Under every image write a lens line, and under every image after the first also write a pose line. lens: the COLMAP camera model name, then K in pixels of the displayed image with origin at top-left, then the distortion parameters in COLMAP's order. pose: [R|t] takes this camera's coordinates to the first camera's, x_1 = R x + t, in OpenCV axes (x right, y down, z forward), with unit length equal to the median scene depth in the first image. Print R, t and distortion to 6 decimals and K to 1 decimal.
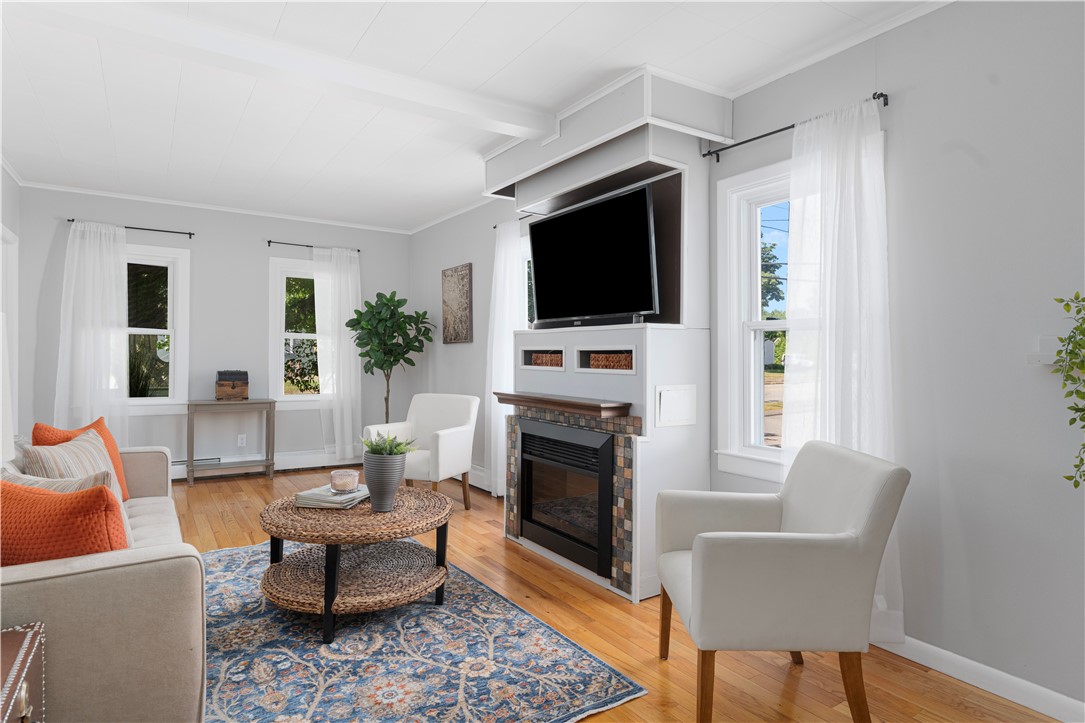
lens RADIAL K [[583.5, 0, 535.0], [0, 583.5, 359.8], [0, 0, 1]] dist [-0.023913, -0.000588]
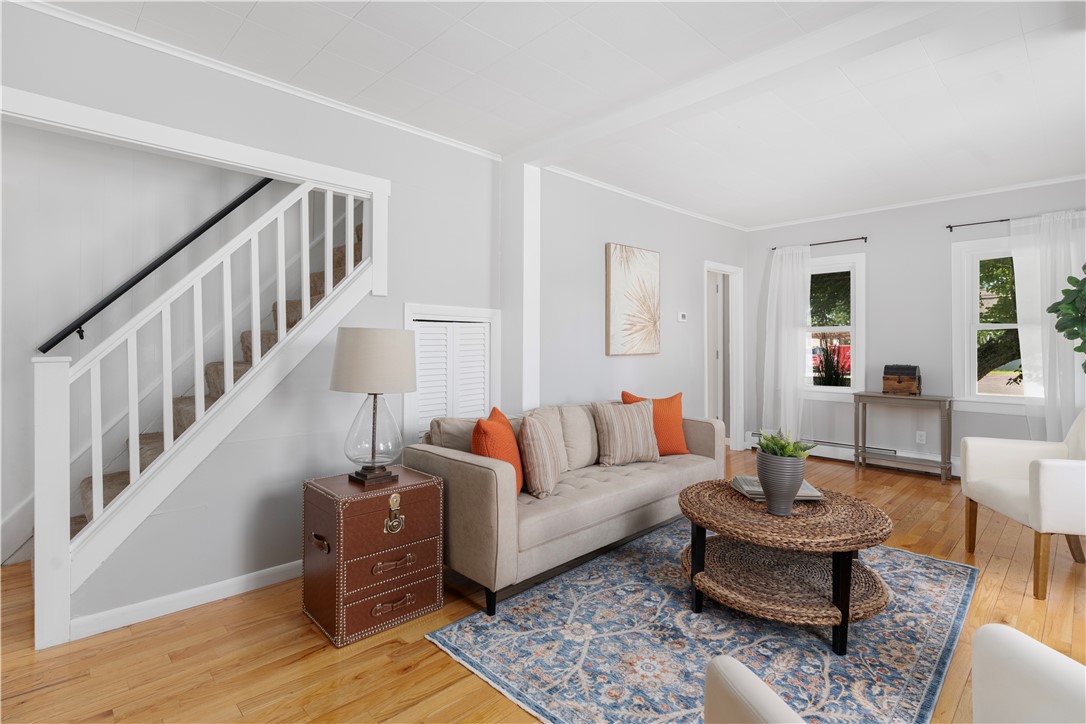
lens RADIAL K [[508.6, 0, 536.2], [0, 508.6, 353.6], [0, 0, 1]] dist [-0.016977, 0.001837]
pose [[0.187753, 0.005273, -0.982202, 0.459474], [-0.007611, 0.999963, 0.003914, 0.000196], [0.982187, 0.006740, 0.187787, 0.458966]]
